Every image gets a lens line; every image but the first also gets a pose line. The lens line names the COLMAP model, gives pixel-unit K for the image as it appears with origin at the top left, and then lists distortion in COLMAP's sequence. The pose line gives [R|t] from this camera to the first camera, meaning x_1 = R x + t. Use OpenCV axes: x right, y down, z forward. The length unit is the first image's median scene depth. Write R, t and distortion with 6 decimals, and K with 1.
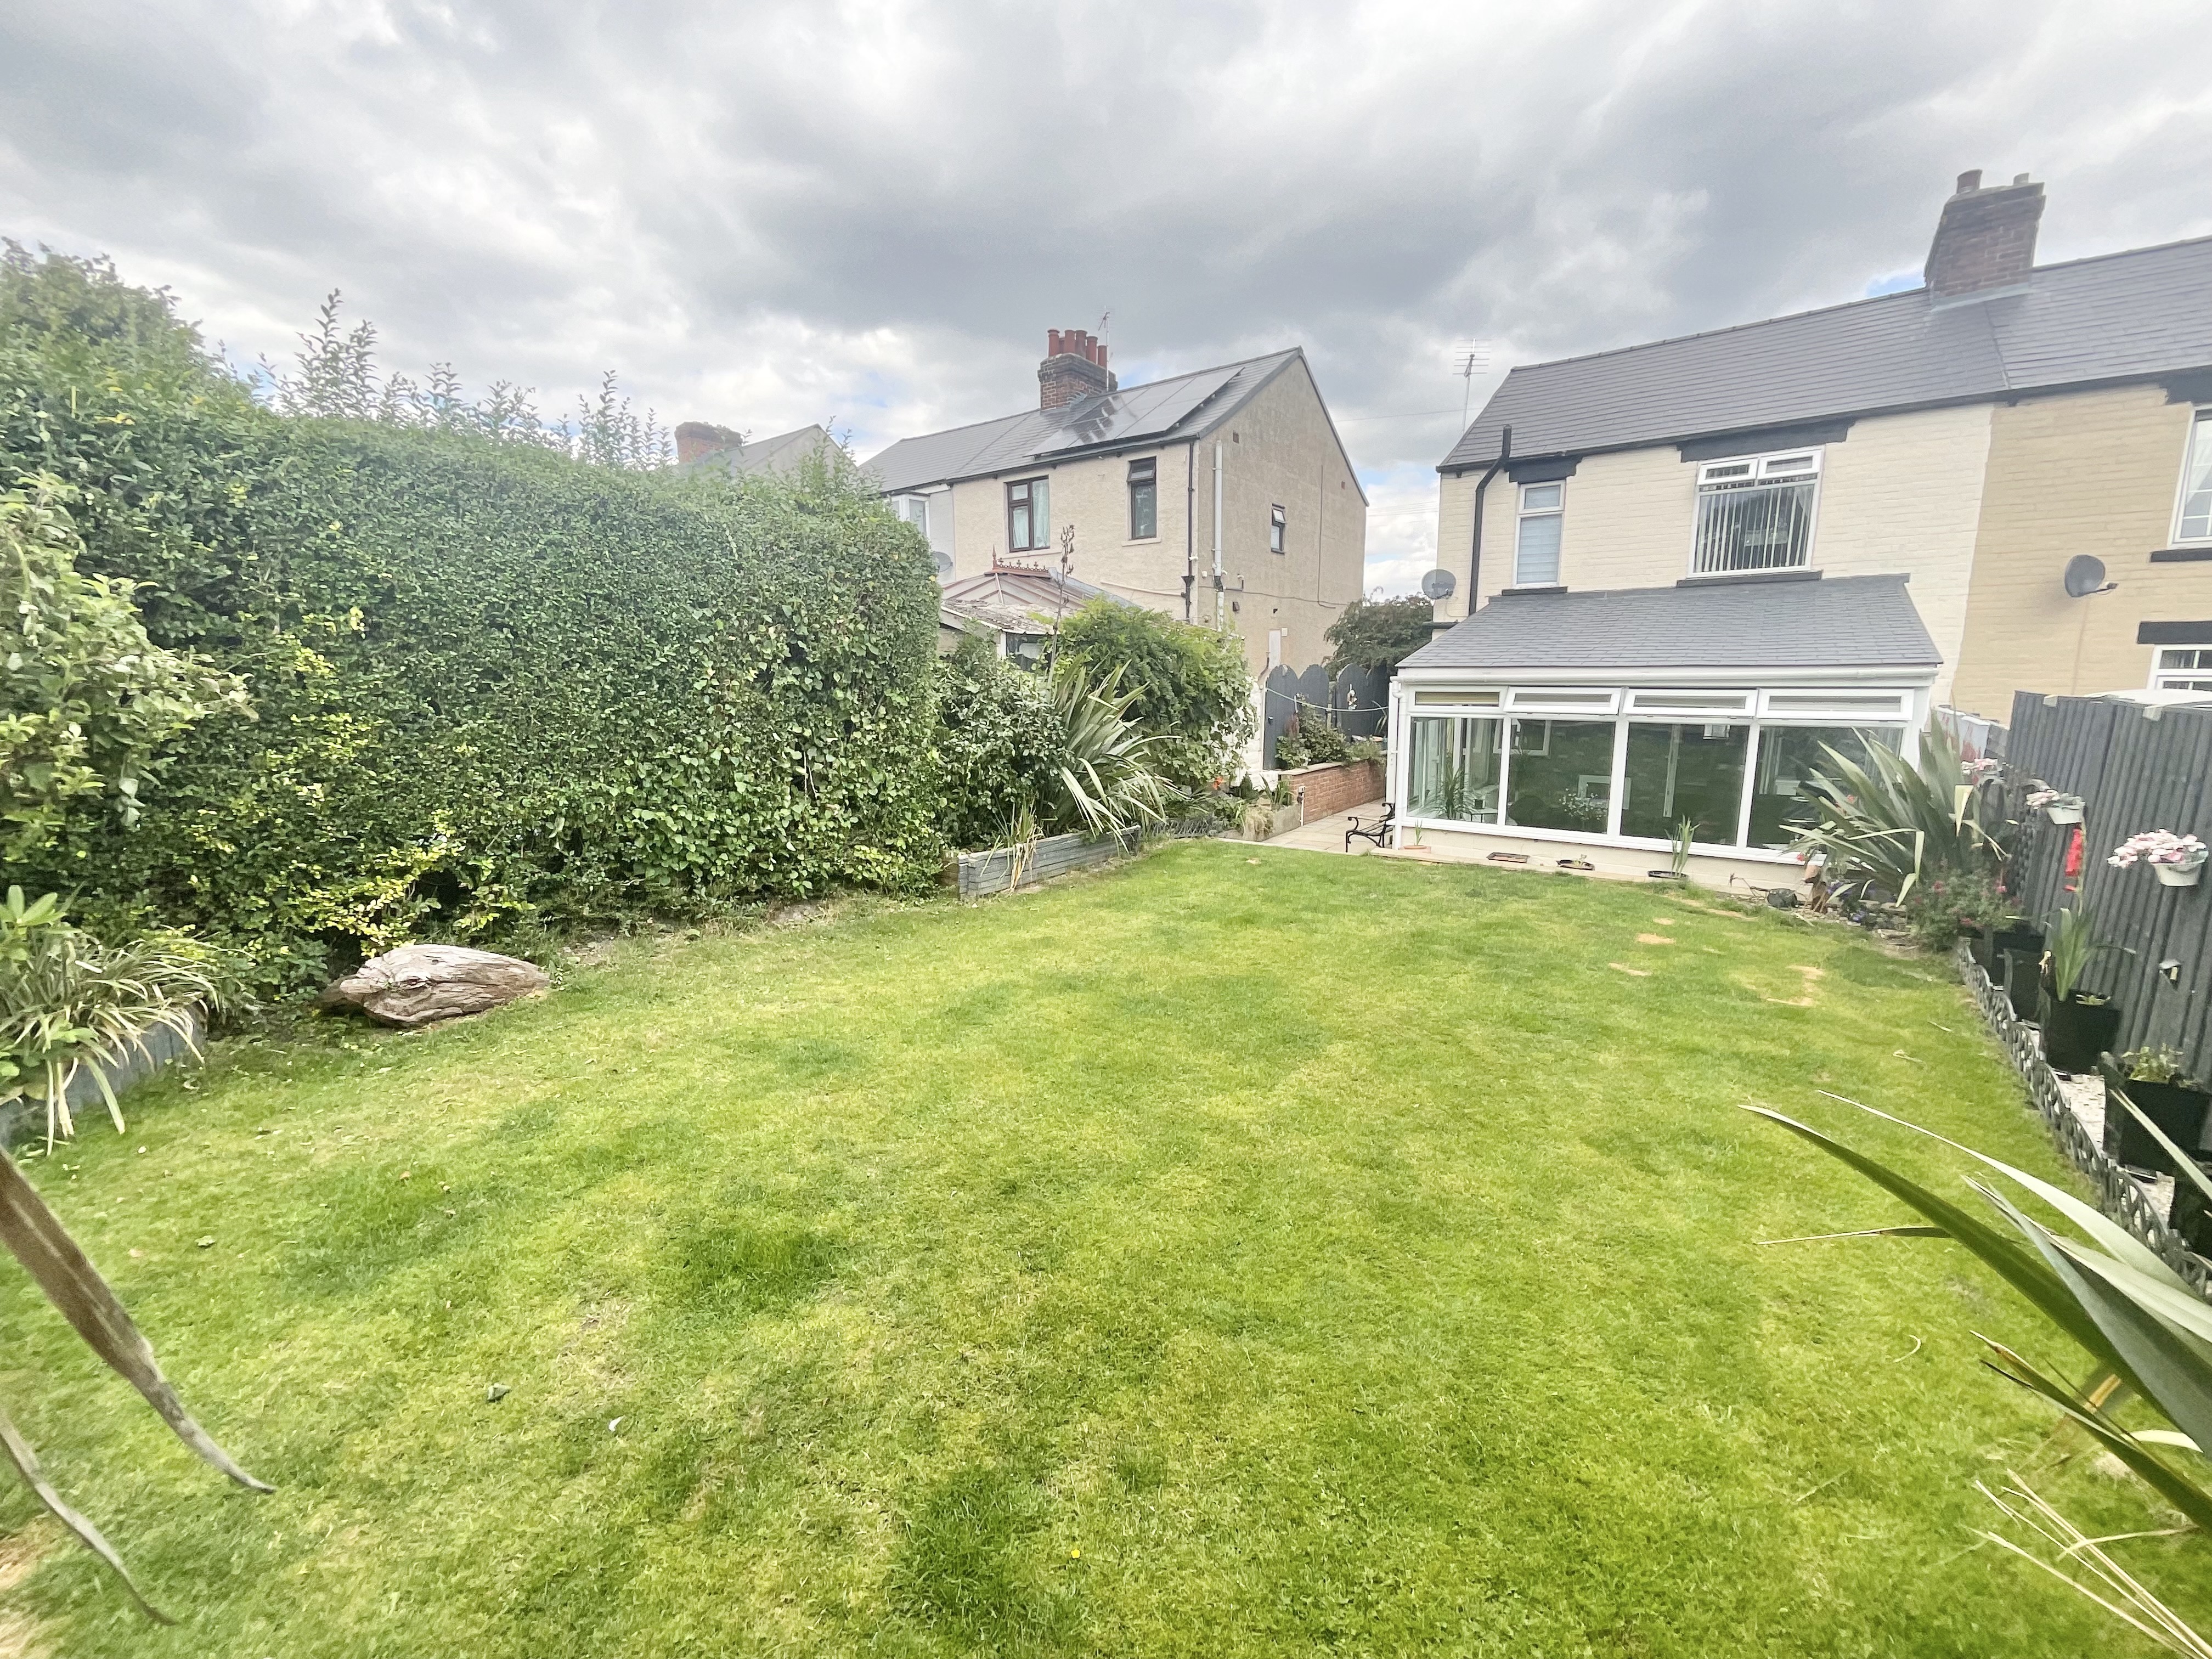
lens RADIAL K [[902.1, 0, 1108.2], [0, 902.1, 828.1], [0, 0, 1]] dist [-0.006945, 0.003210]
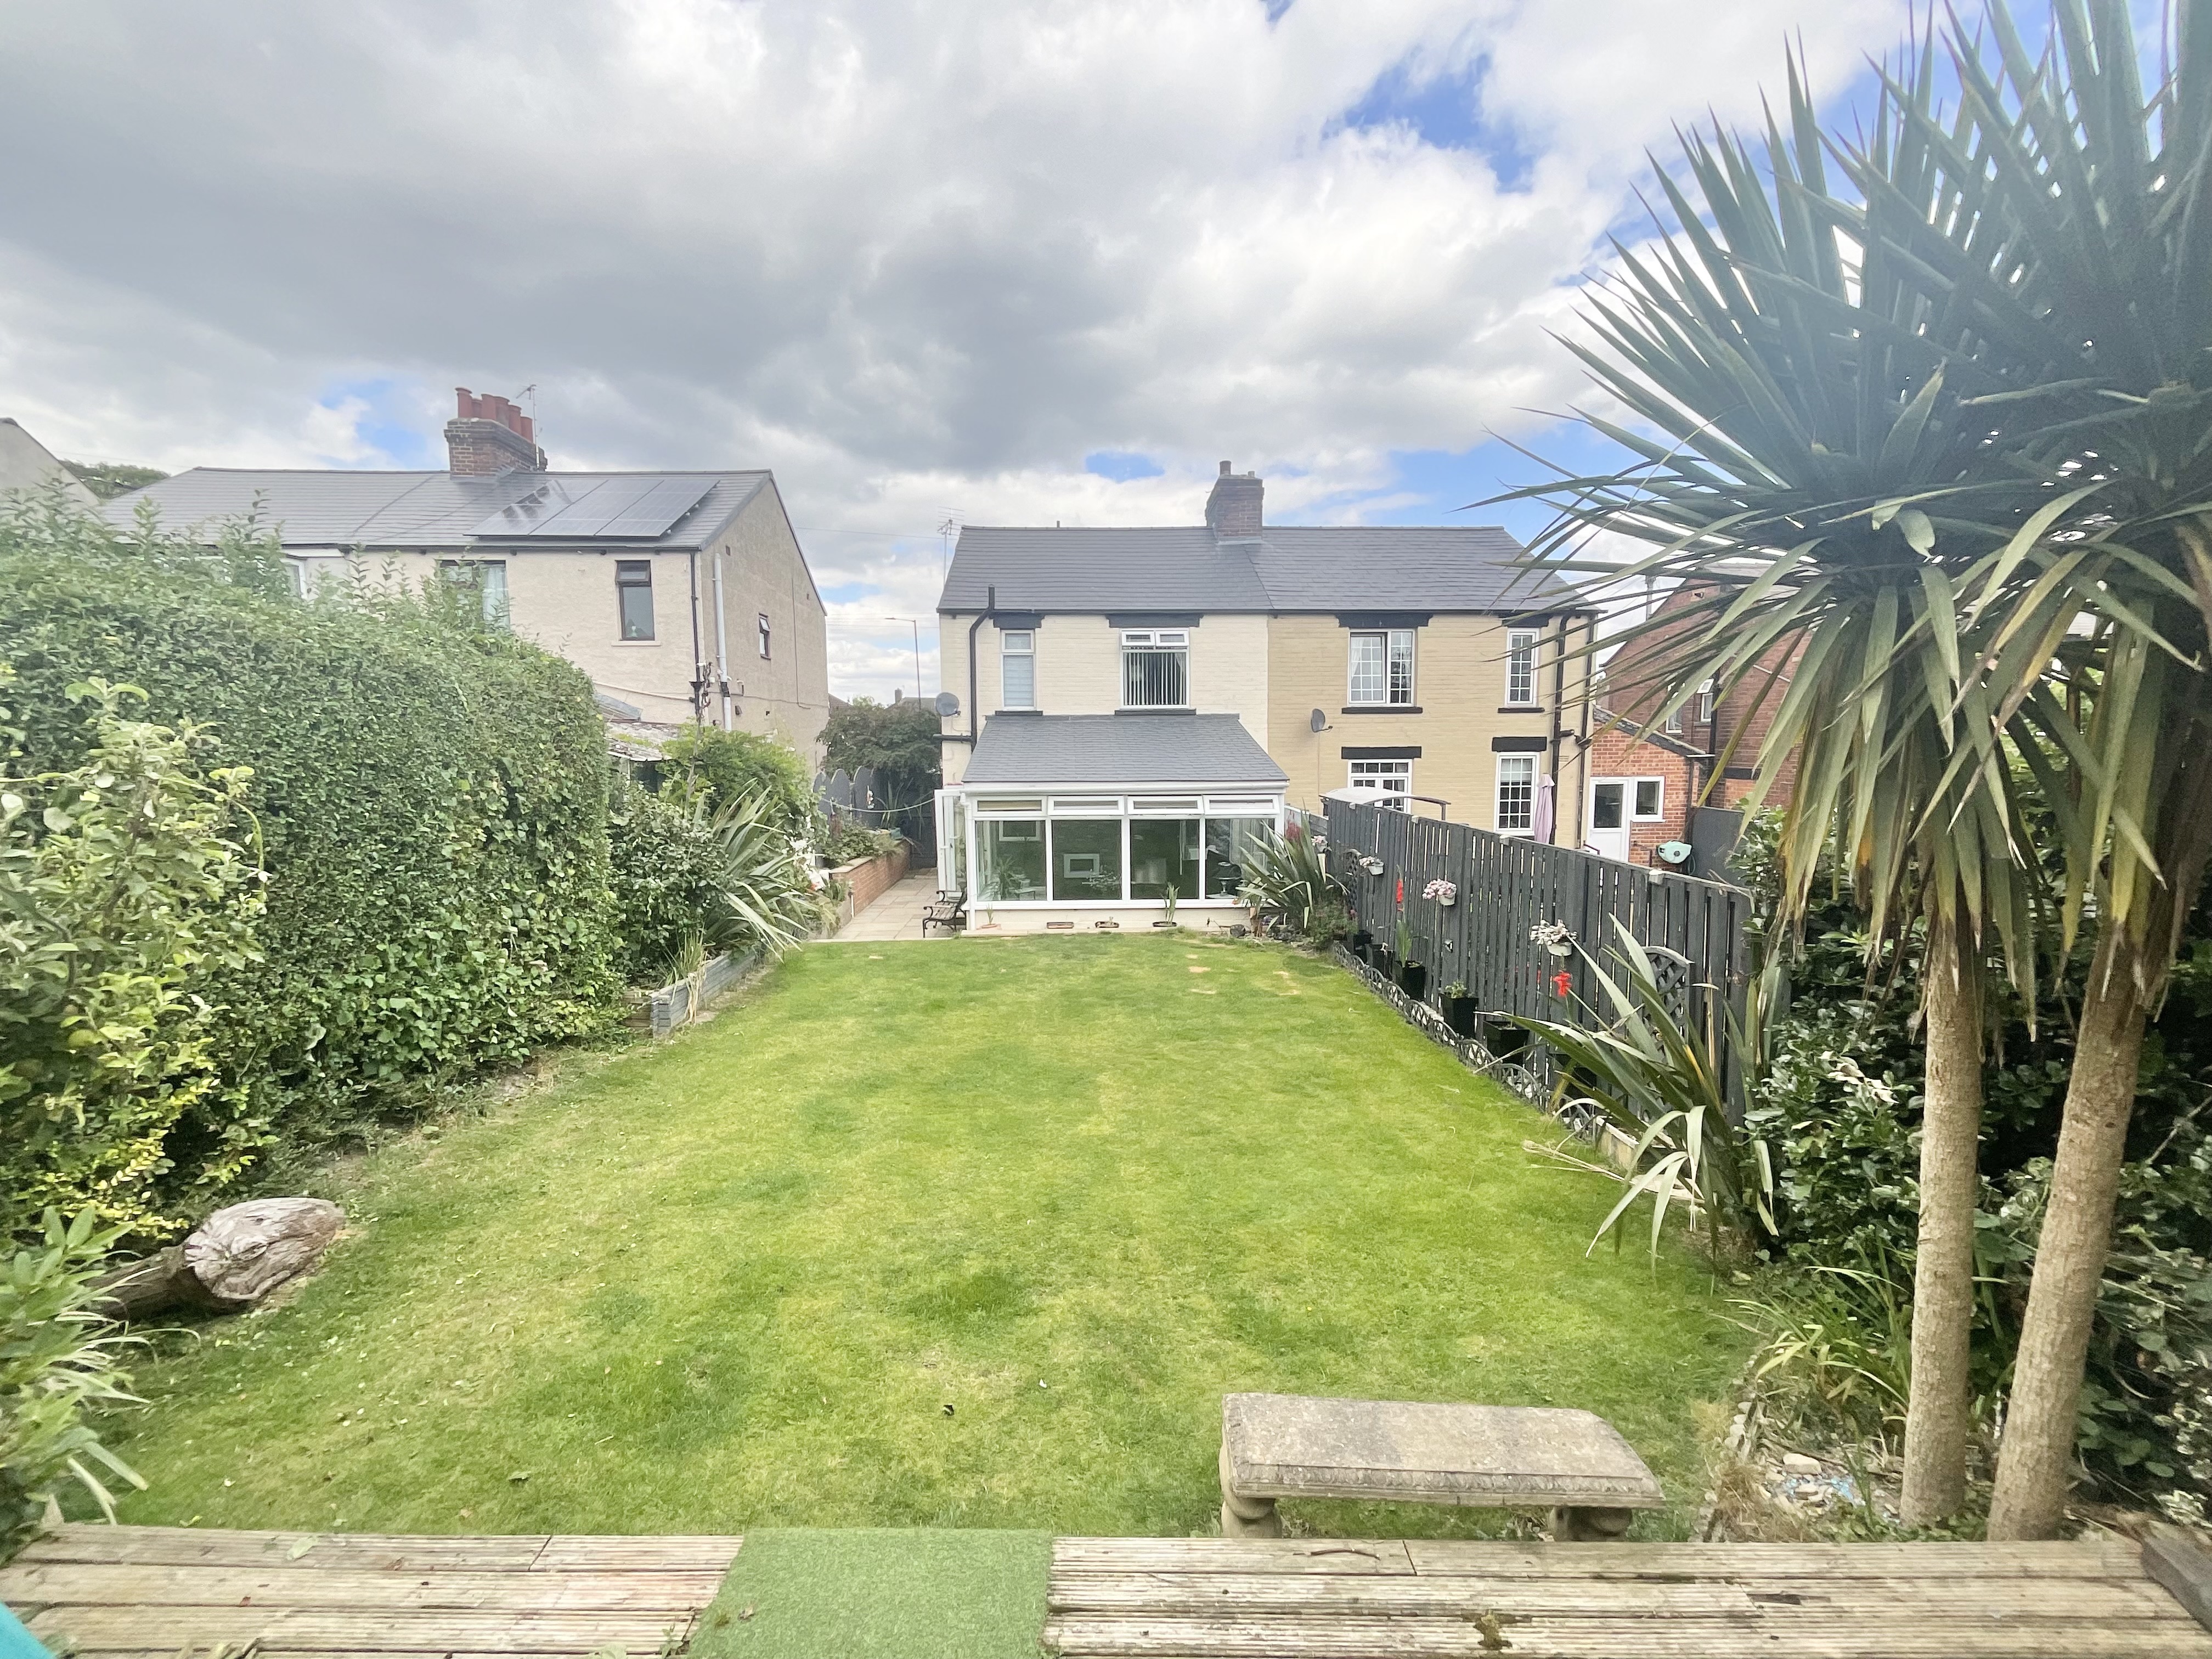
lens RADIAL K [[902.1, 0, 1108.2], [0, 902.1, 828.1], [0, 0, 1]] dist [-0.006945, 0.003210]
pose [[0.780821, -0.057419, 0.622111, -0.361141], [0.106384, 0.993445, -0.041832, -0.053078], [-0.615631, 0.098846, 0.781811, -0.094265]]
